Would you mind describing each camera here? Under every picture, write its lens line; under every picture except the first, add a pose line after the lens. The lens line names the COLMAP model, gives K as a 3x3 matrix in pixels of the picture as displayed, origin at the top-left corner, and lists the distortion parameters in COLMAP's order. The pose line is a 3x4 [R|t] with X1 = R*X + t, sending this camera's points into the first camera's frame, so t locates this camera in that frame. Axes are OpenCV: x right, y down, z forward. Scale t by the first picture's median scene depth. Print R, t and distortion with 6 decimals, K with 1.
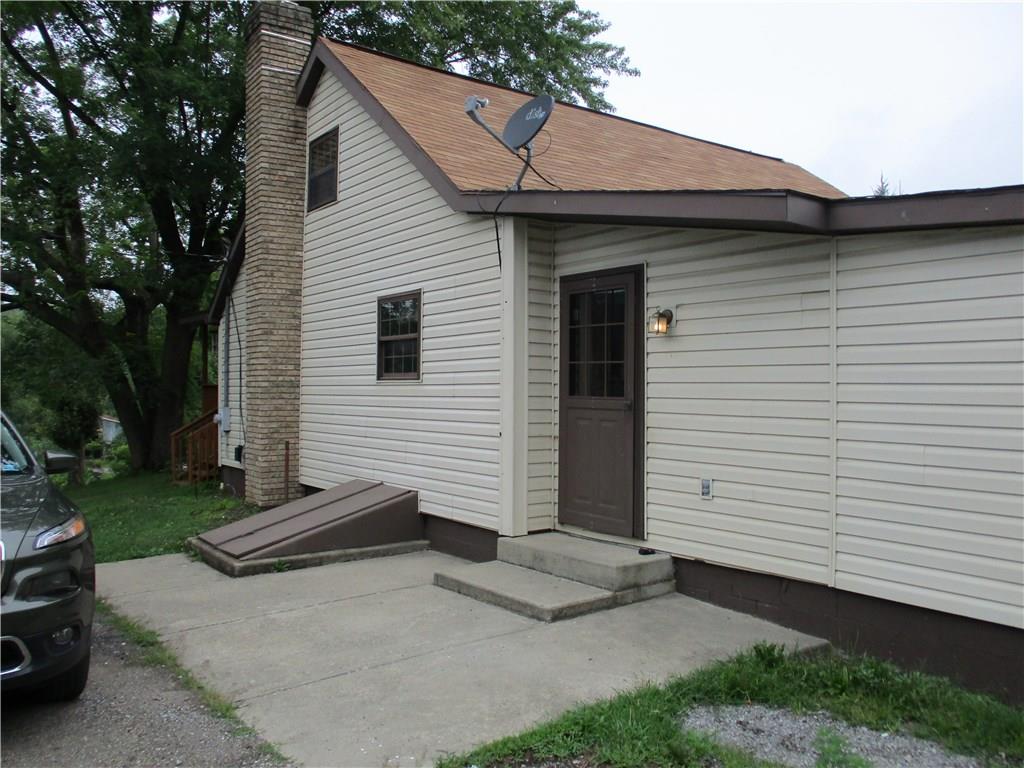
lens RADIAL K [[857.4, 0, 512.0], [0, 857.4, 384.0], [0, 0, 1]] dist [-0.013962, -0.006195]
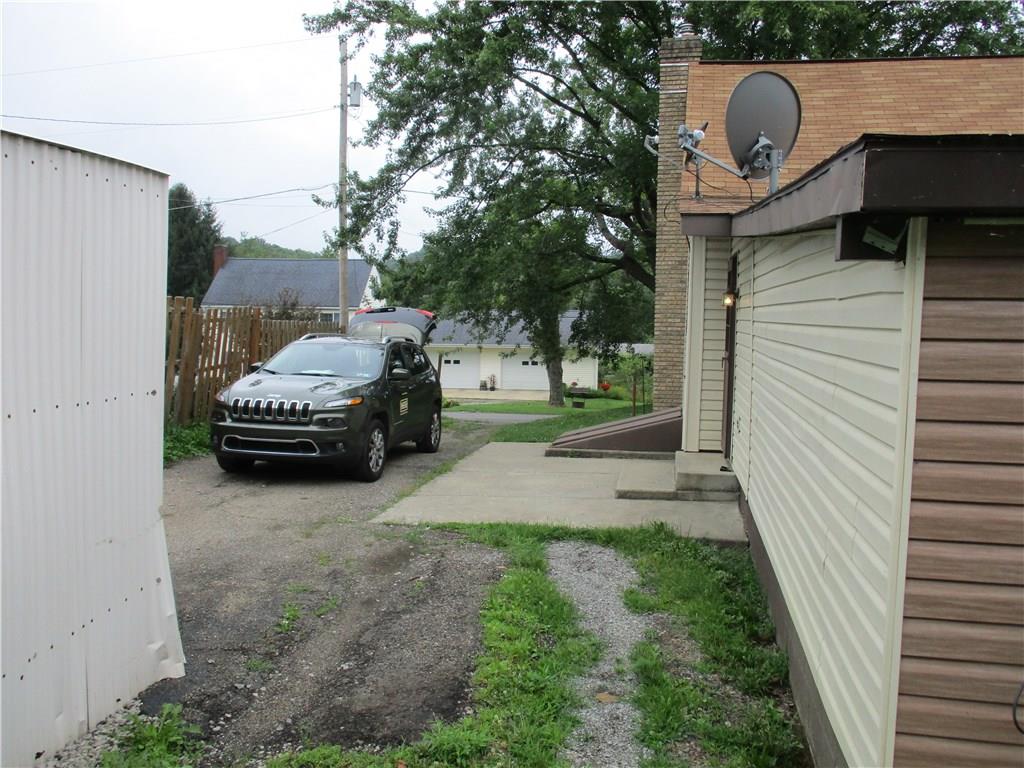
lens RADIAL K [[857.4, 0, 512.0], [0, 857.4, 384.0], [0, 0, 1]] dist [-0.013962, -0.006195]
pose [[0.685131, 0.065271, -0.725490, 0.536063], [-0.011381, 0.996815, 0.078933, -0.023438], [0.728331, -0.045823, 0.683691, -0.091575]]
